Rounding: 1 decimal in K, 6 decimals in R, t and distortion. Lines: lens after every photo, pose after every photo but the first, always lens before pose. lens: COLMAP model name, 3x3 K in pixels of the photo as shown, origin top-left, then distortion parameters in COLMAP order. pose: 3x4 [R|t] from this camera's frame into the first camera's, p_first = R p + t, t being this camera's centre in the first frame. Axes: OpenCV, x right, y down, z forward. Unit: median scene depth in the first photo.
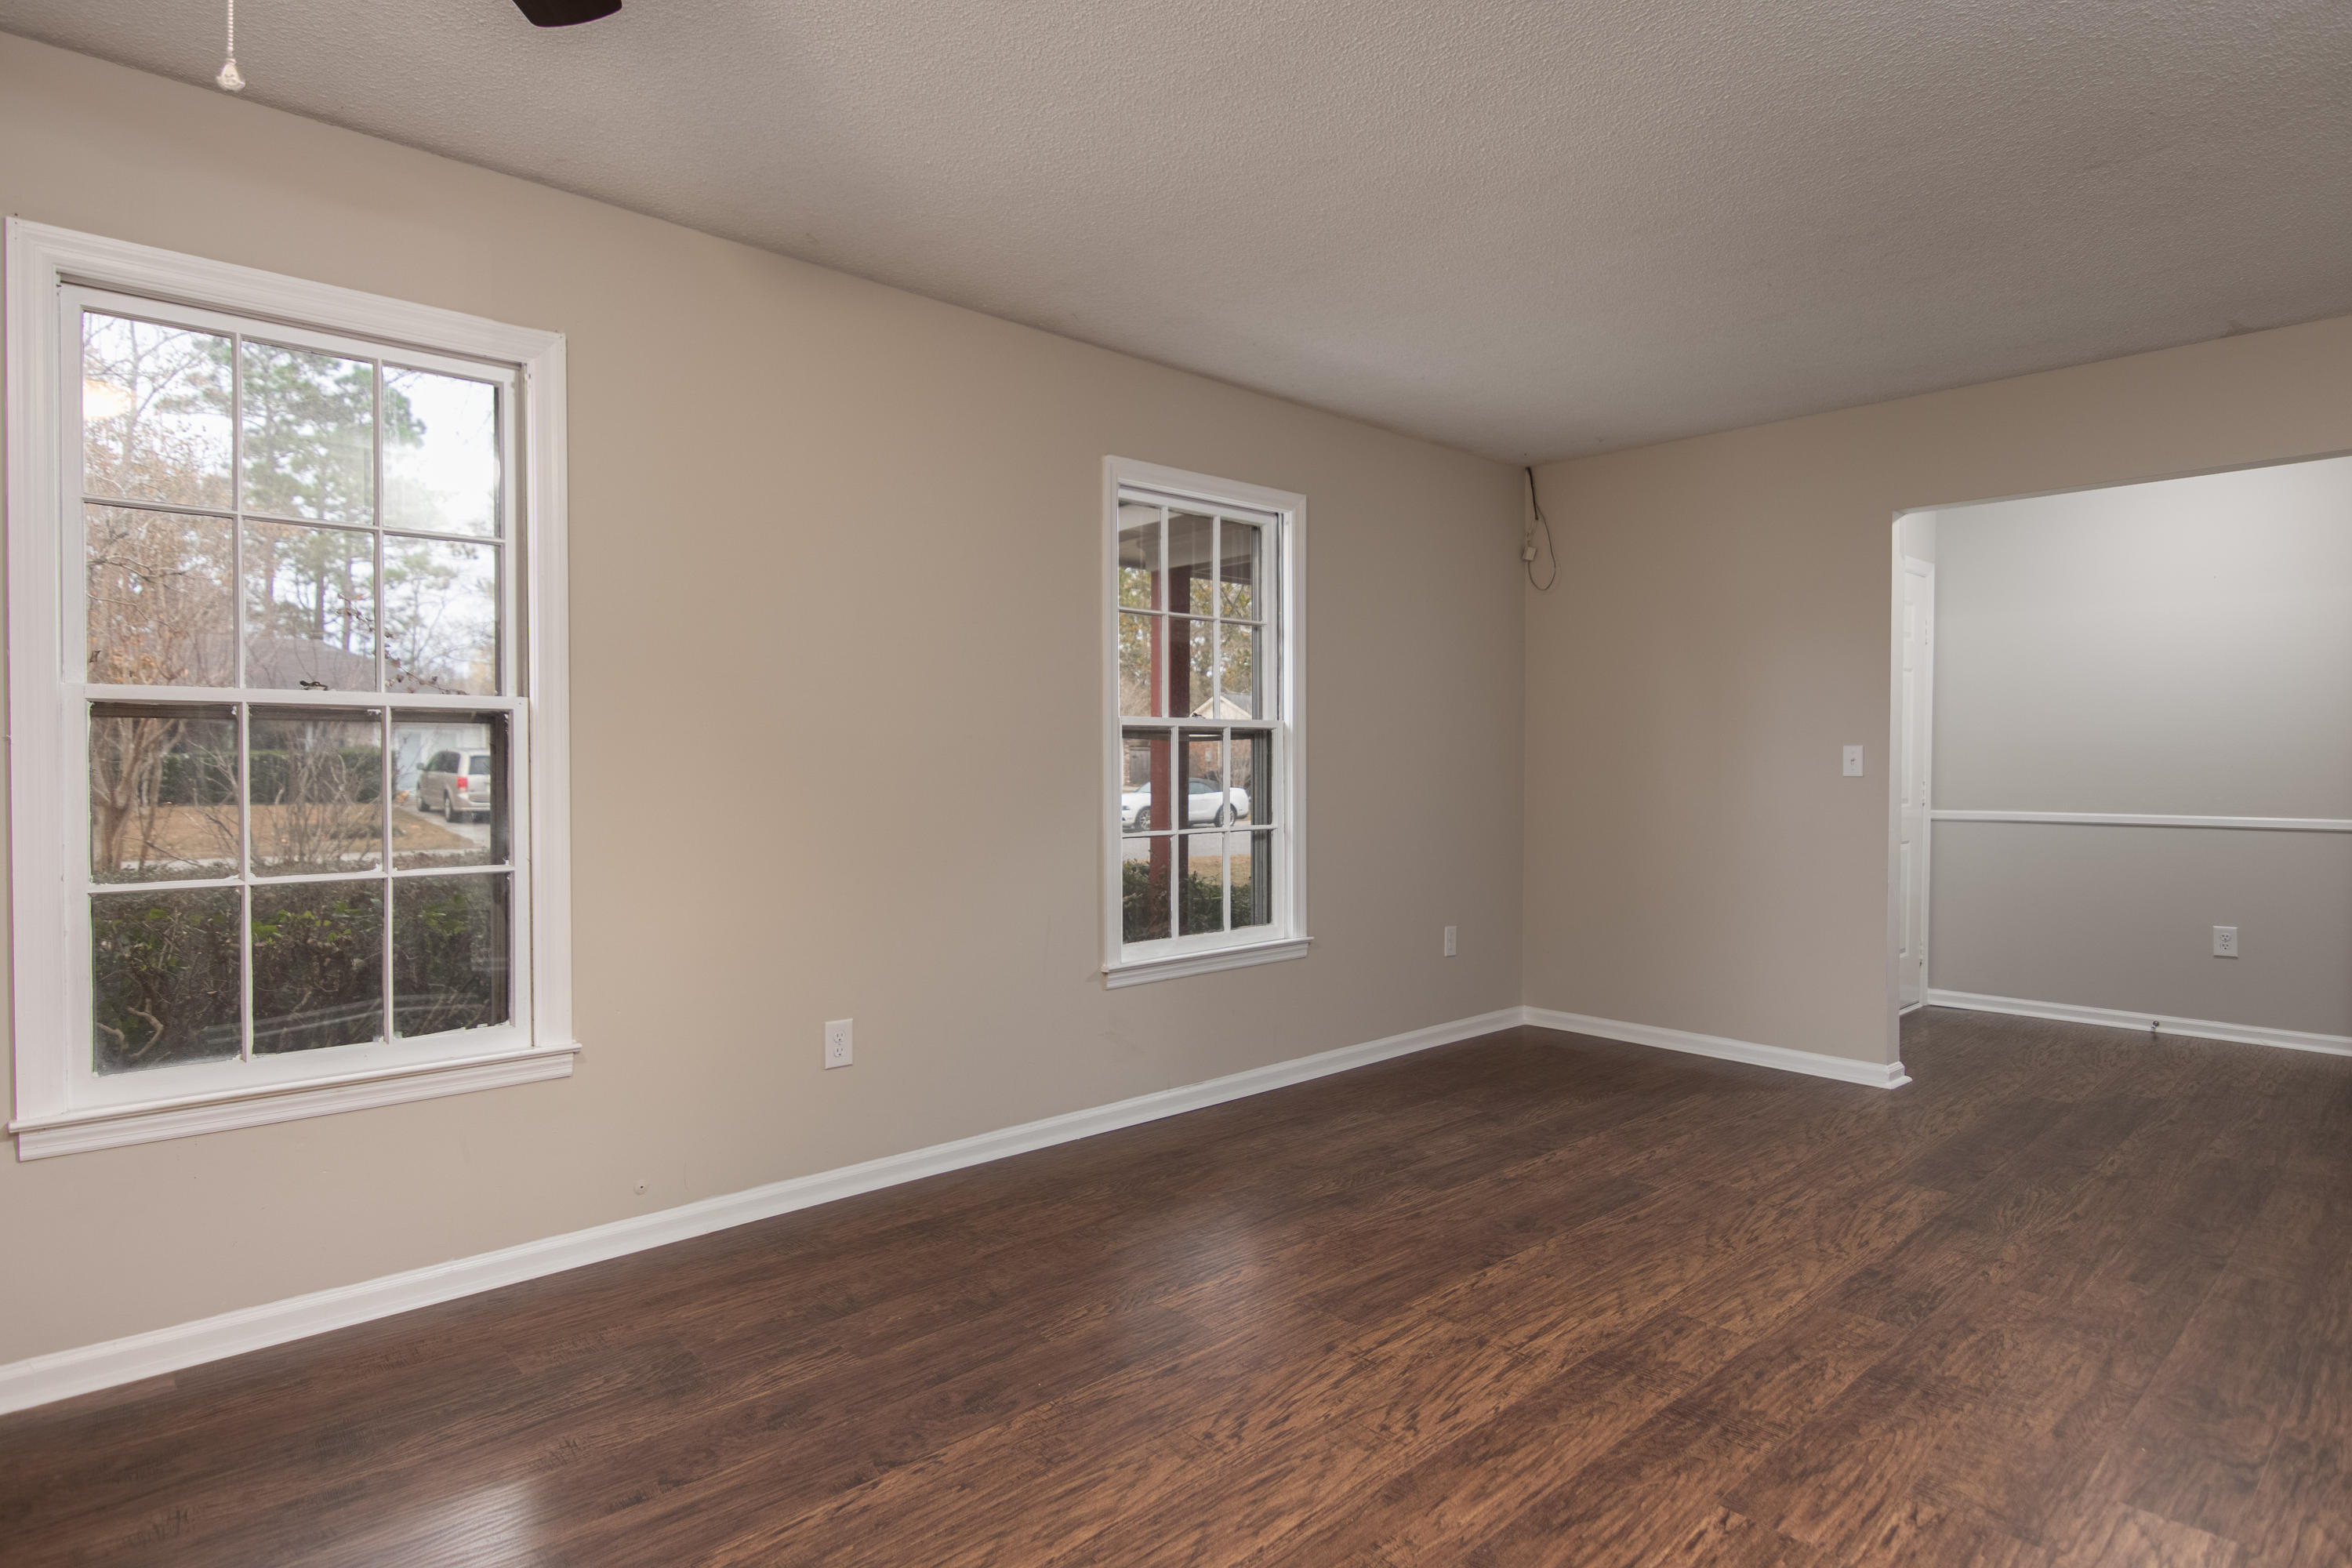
lens RADIAL K [[1210.9, 0, 1196.7], [0, 1210.9, 768.3], [0, 0, 1]] dist [0.006366, -0.008949]
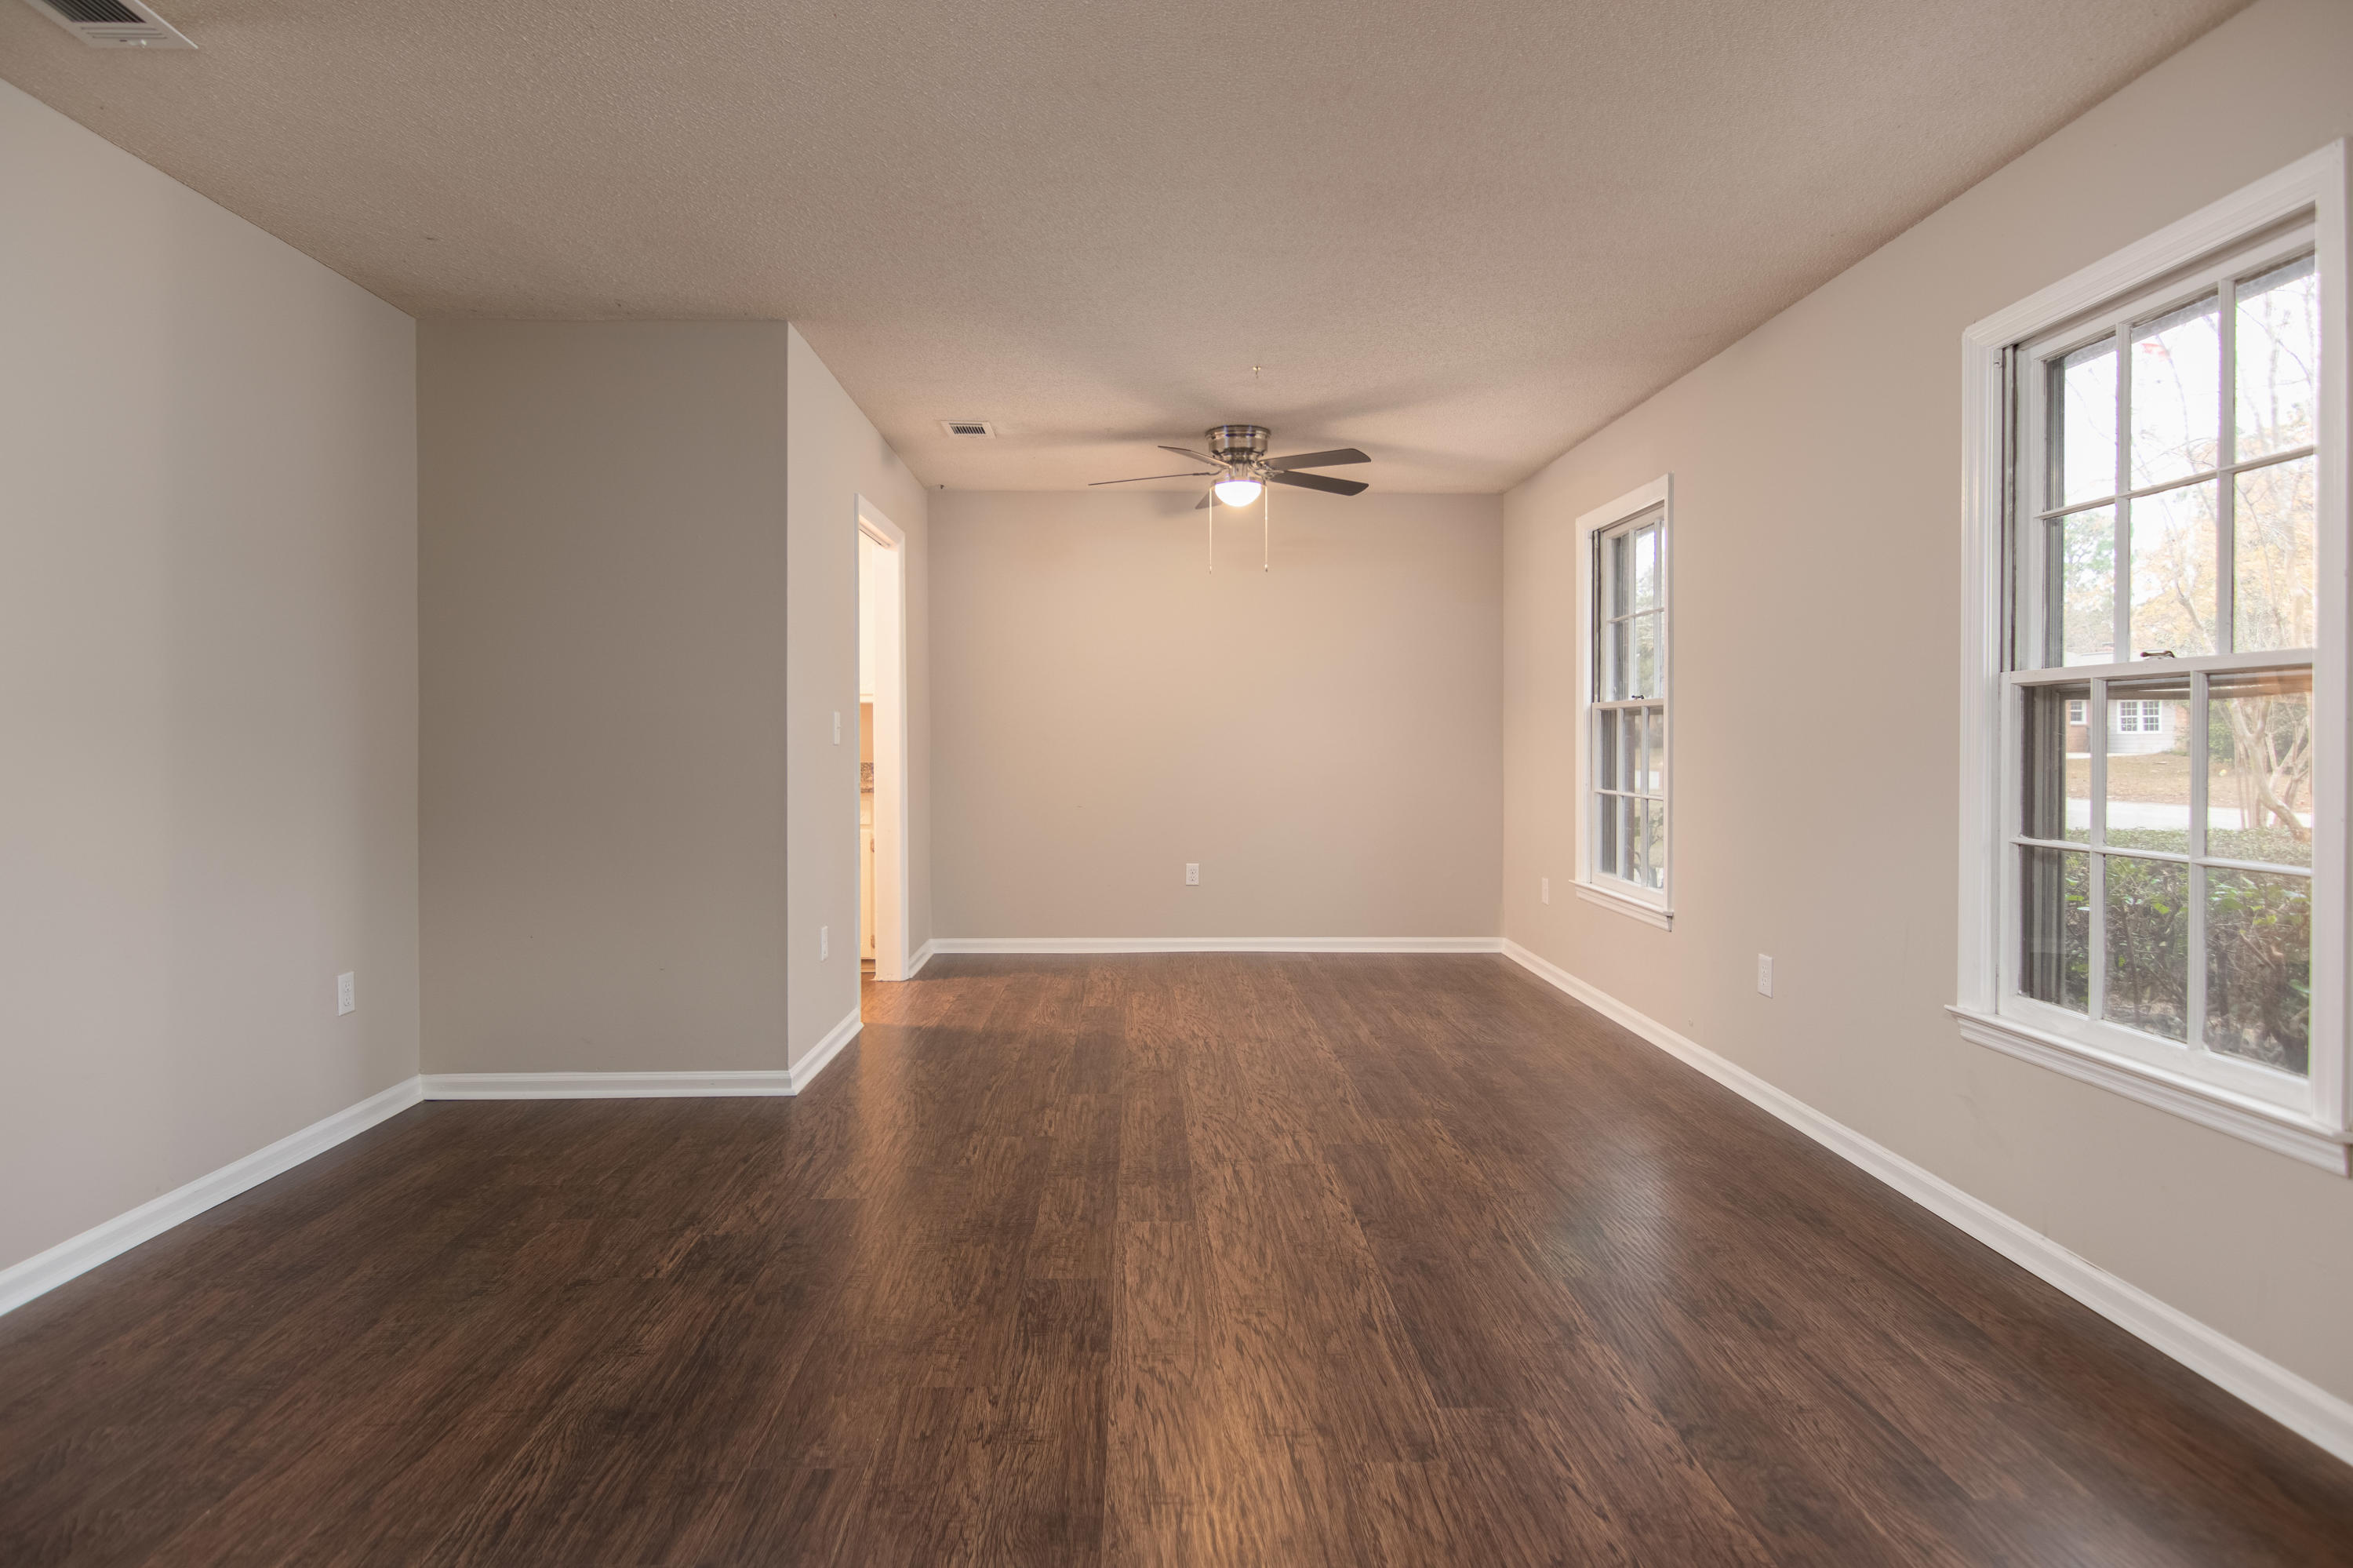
lens RADIAL K [[1211.4, 0, 1177.2], [0, 1211.4, 771.7], [0, 0, 1]] dist [0.006366, -0.008949]
pose [[-0.649813, 0.019447, -0.759846, 1.261604], [-0.008329, 0.999430, 0.032702, -0.006909], [0.760049, 0.027579, -0.649280, 1.727139]]
